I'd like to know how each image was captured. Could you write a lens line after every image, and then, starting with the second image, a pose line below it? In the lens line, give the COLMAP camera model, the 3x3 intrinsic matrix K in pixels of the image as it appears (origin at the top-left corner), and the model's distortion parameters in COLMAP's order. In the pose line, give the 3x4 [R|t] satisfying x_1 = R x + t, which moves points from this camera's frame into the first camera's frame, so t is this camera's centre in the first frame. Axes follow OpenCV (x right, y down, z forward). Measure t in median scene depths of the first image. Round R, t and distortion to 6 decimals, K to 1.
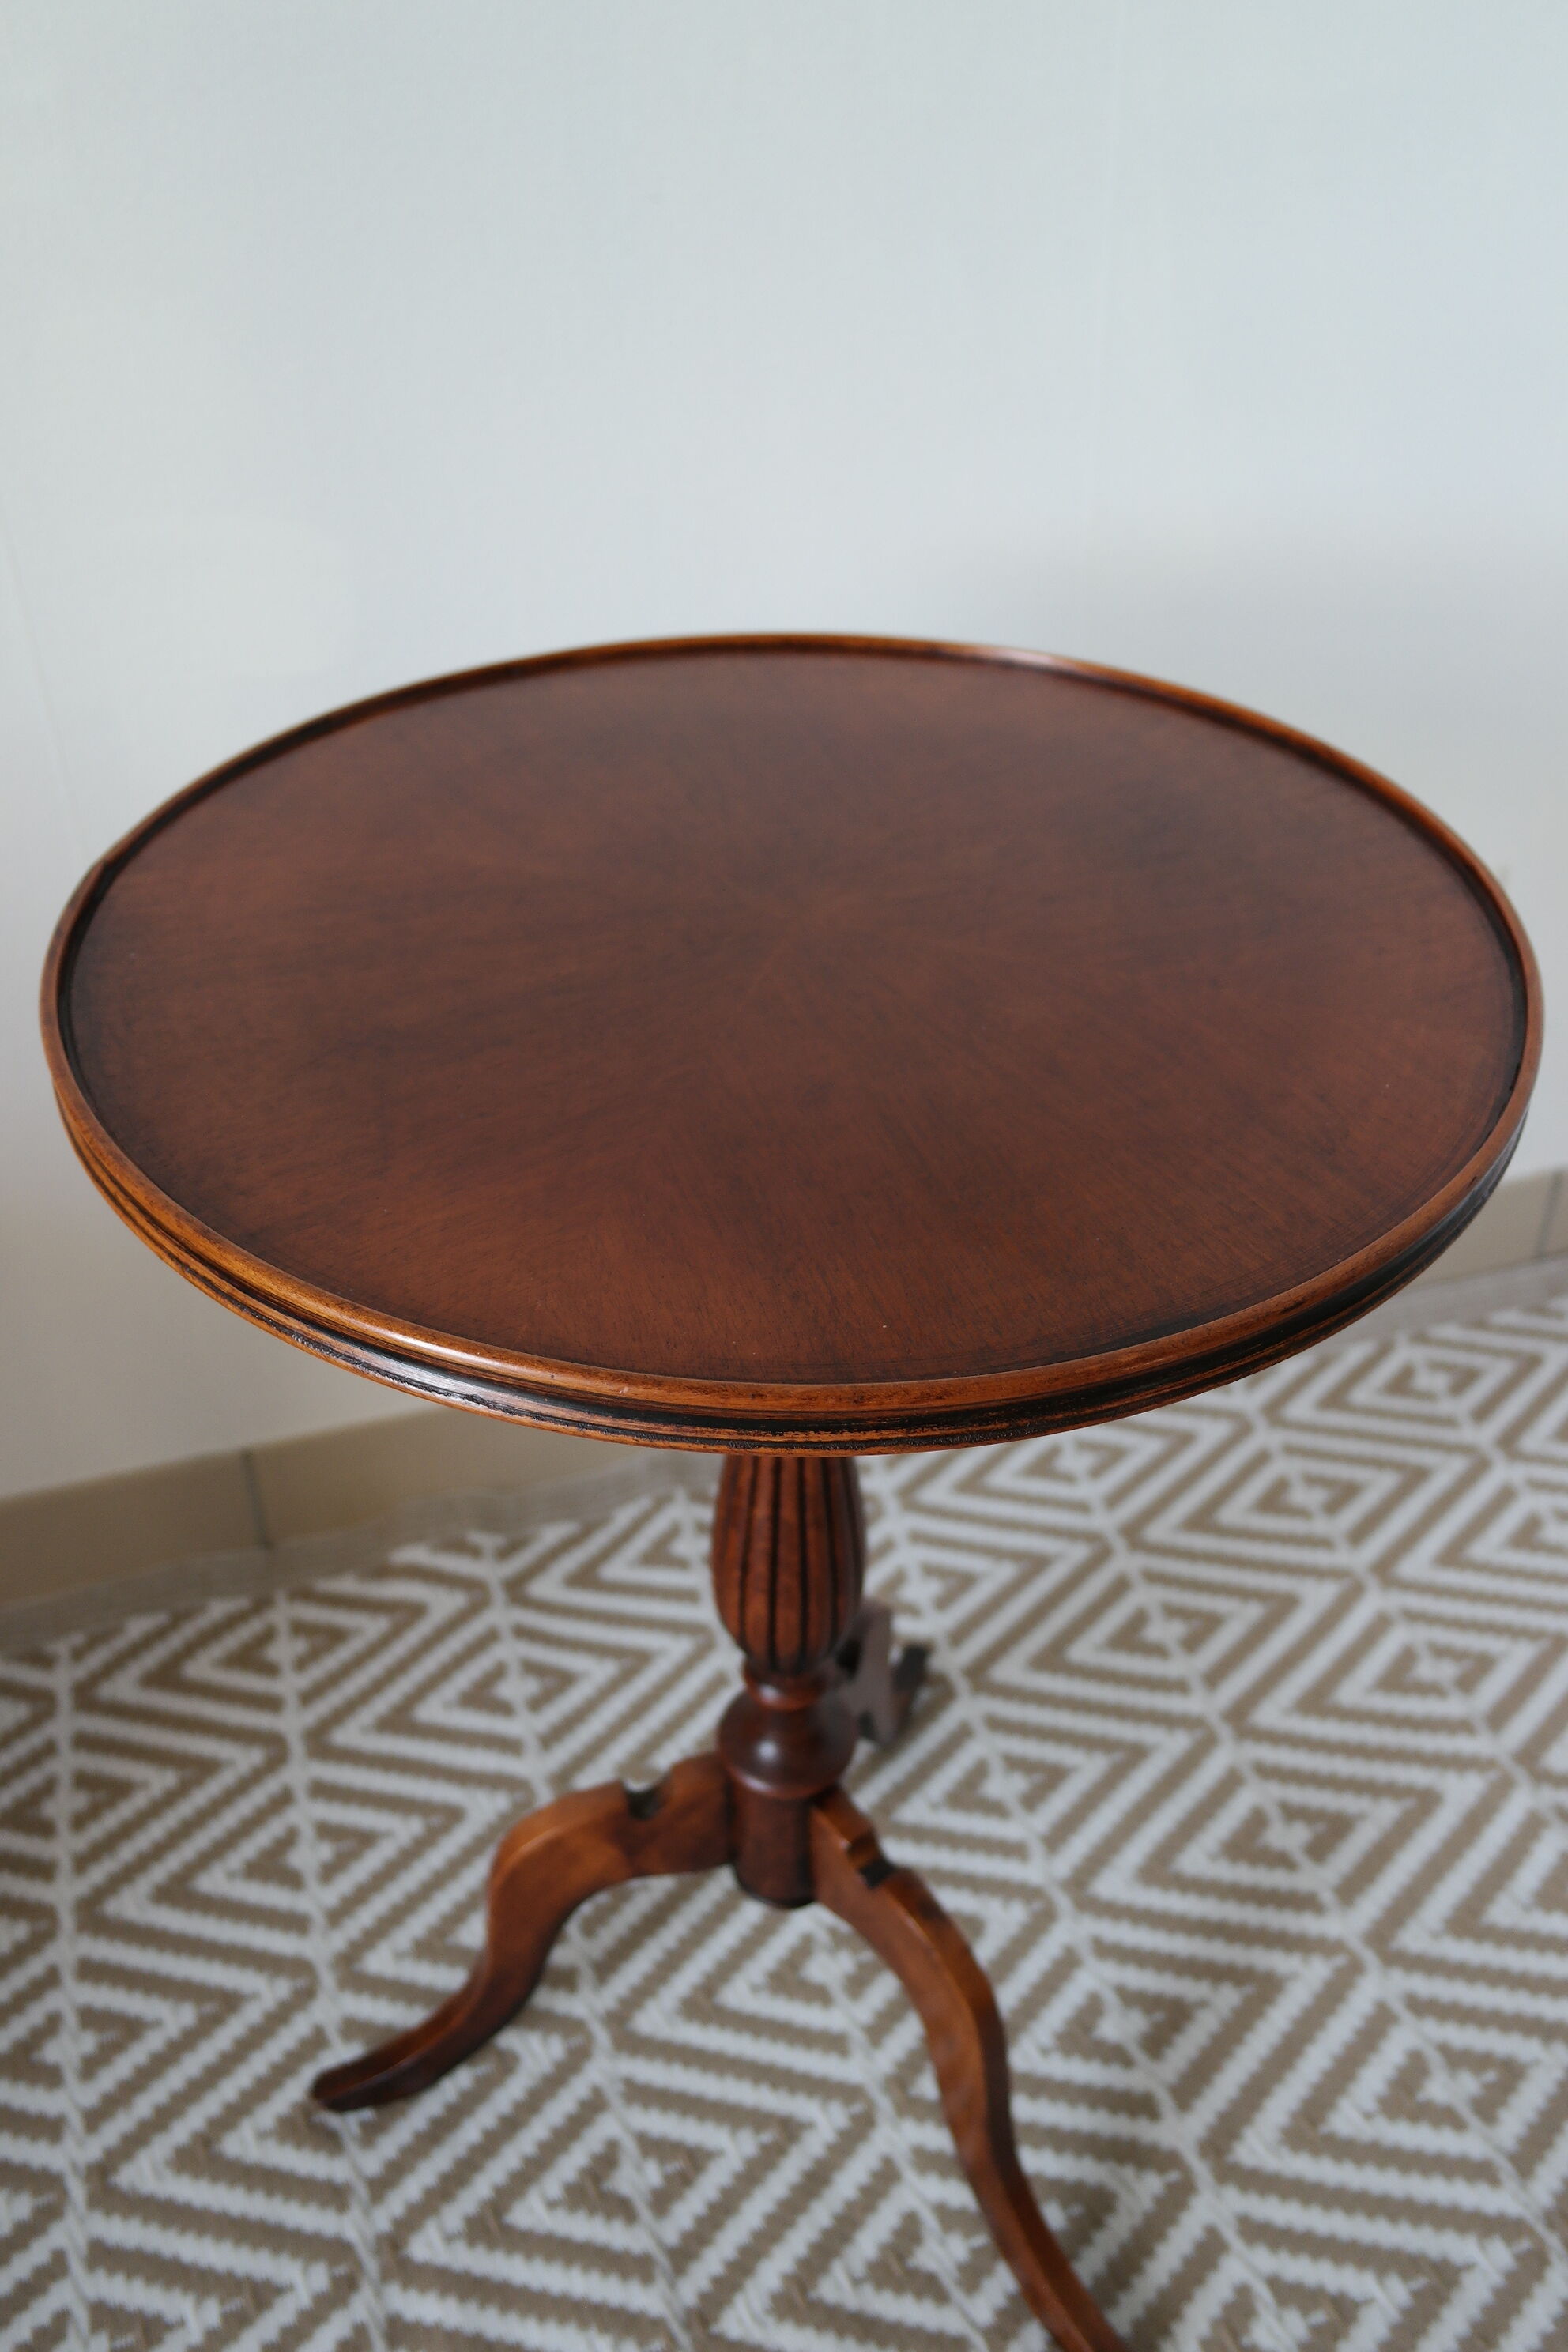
lens RADIAL K [[2099.9, 0, 784.0], [0, 2099.9, 1028.3], [0, 0, 1]] dist [0.009011, -0.016214]
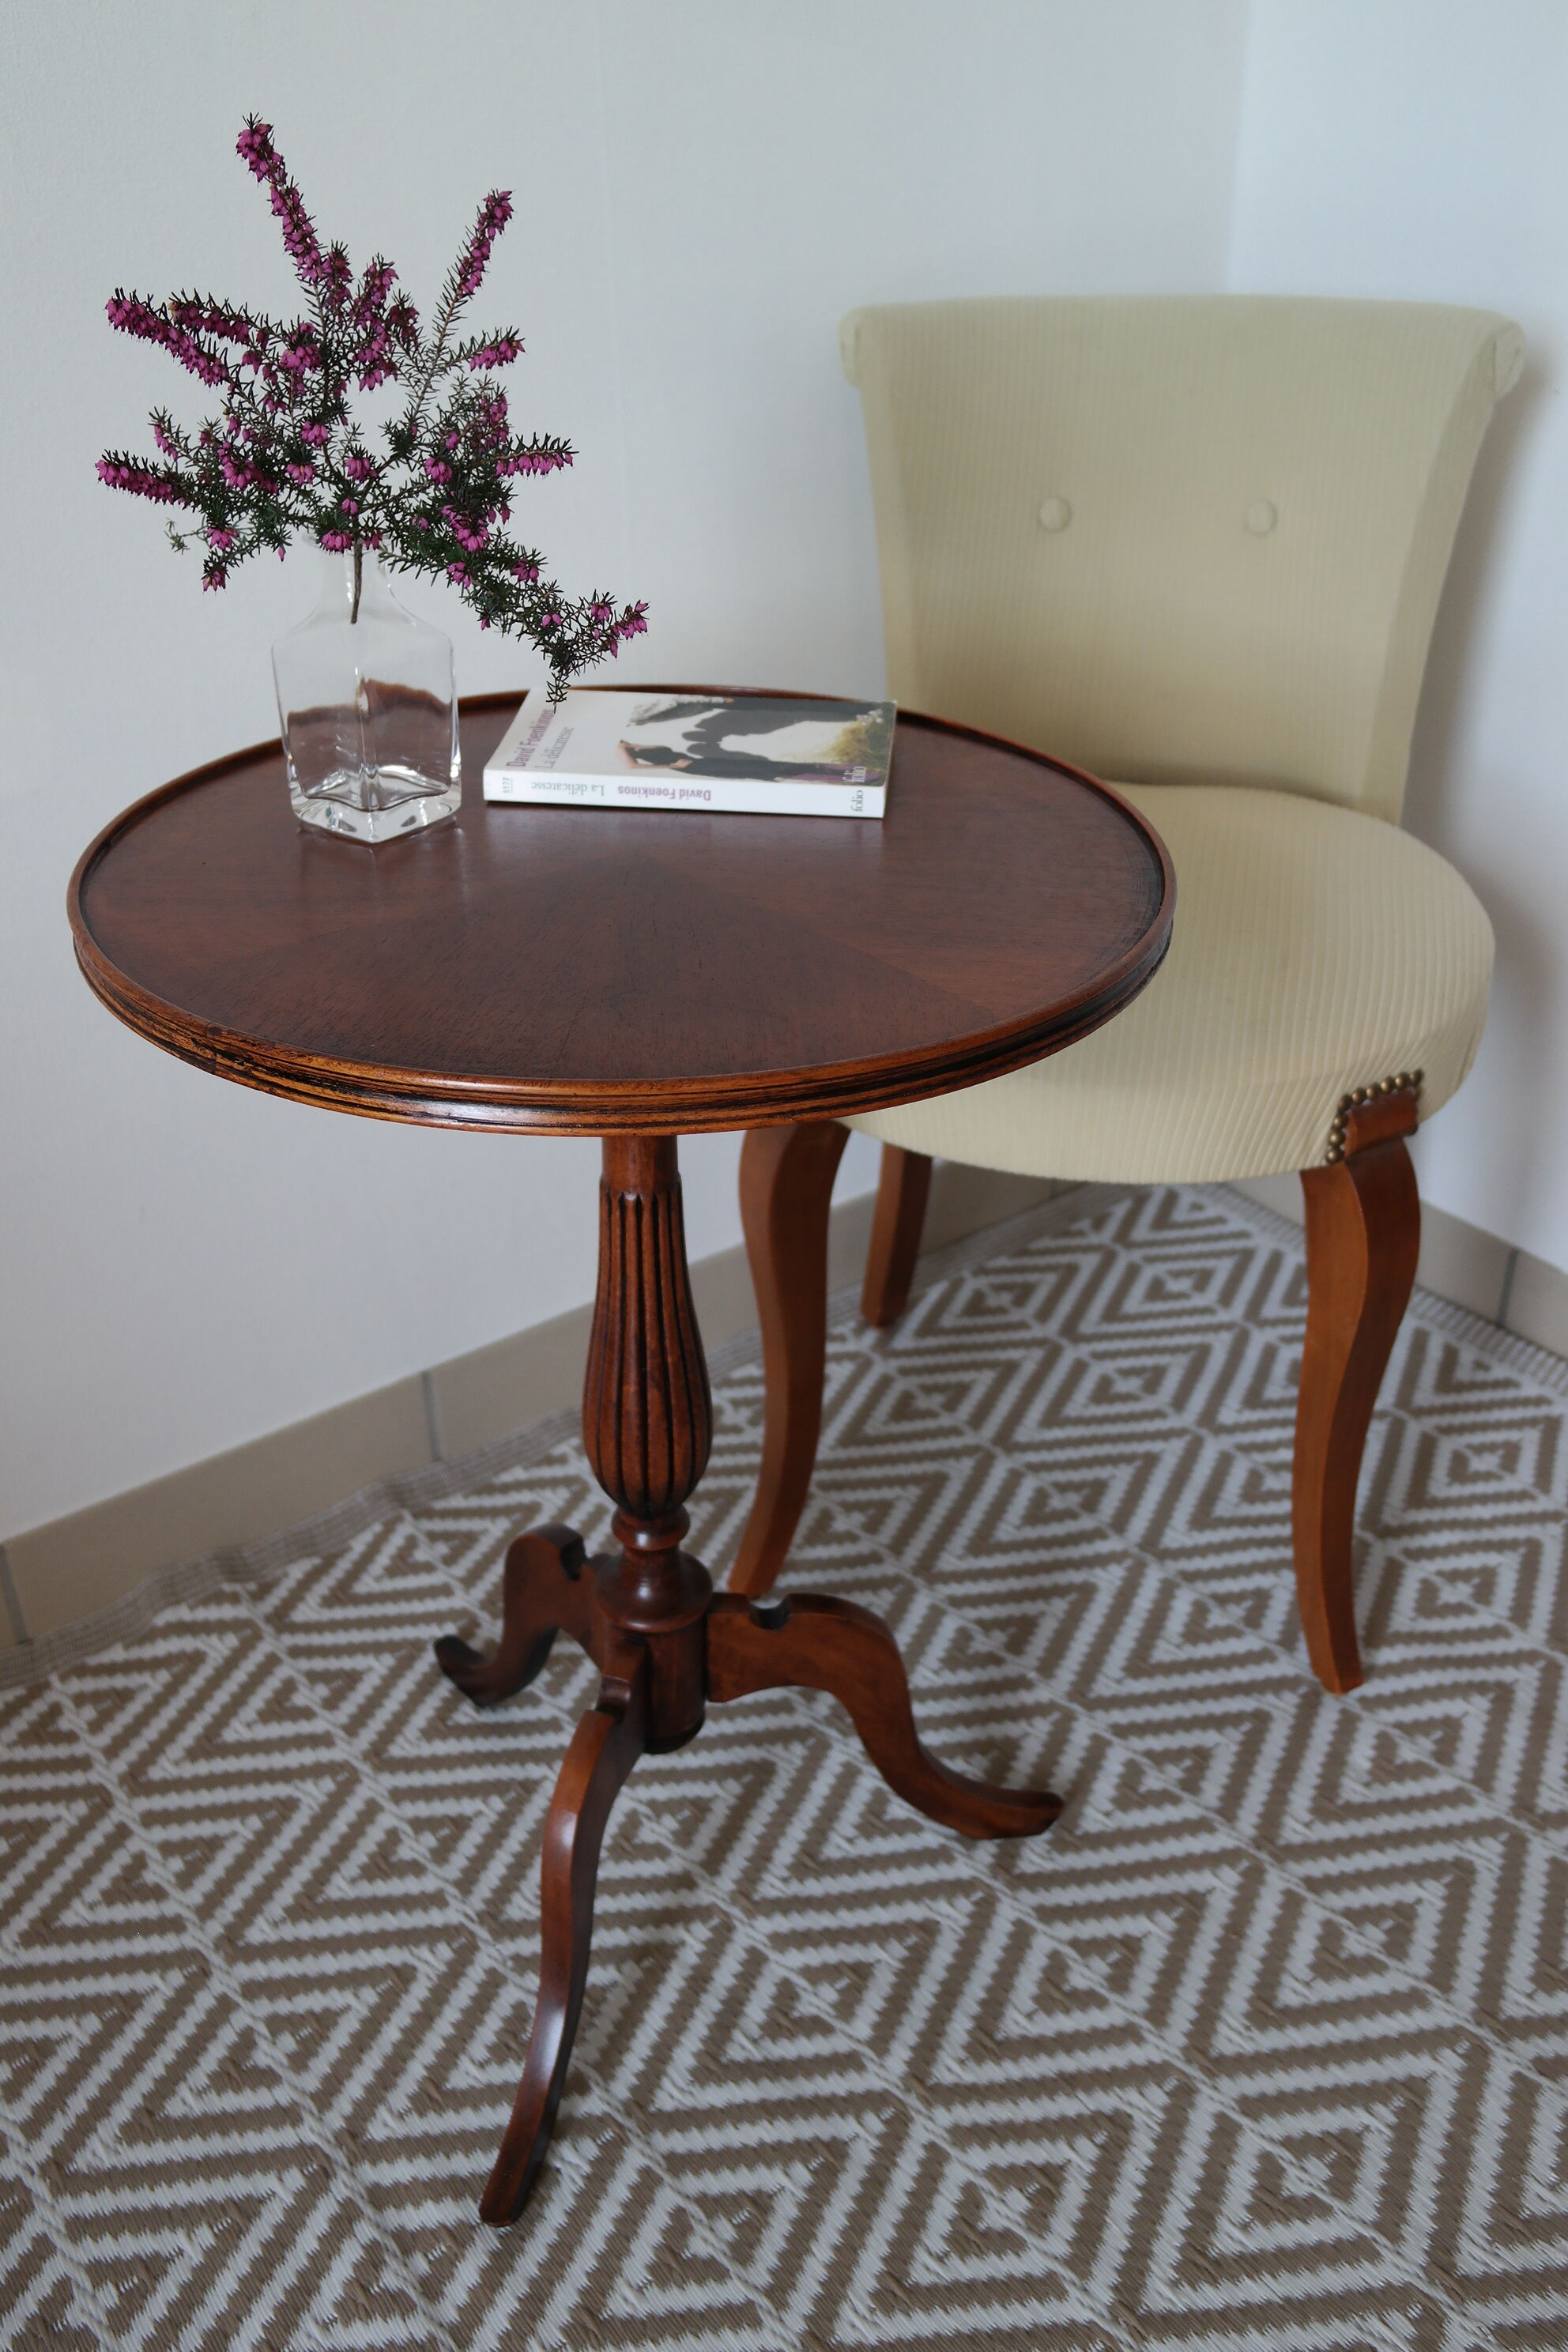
lens RADIAL K [[2099.9, 0, 784.0], [0, 2099.9, 1028.3], [0, 0, 1]] dist [0.009011, -0.016214]
pose [[0.944519, -0.146330, 0.294060, -0.175220], [0.173751, 0.982352, -0.069249, 0.097148], [-0.278737, 0.116500, 0.953275, -0.164364]]
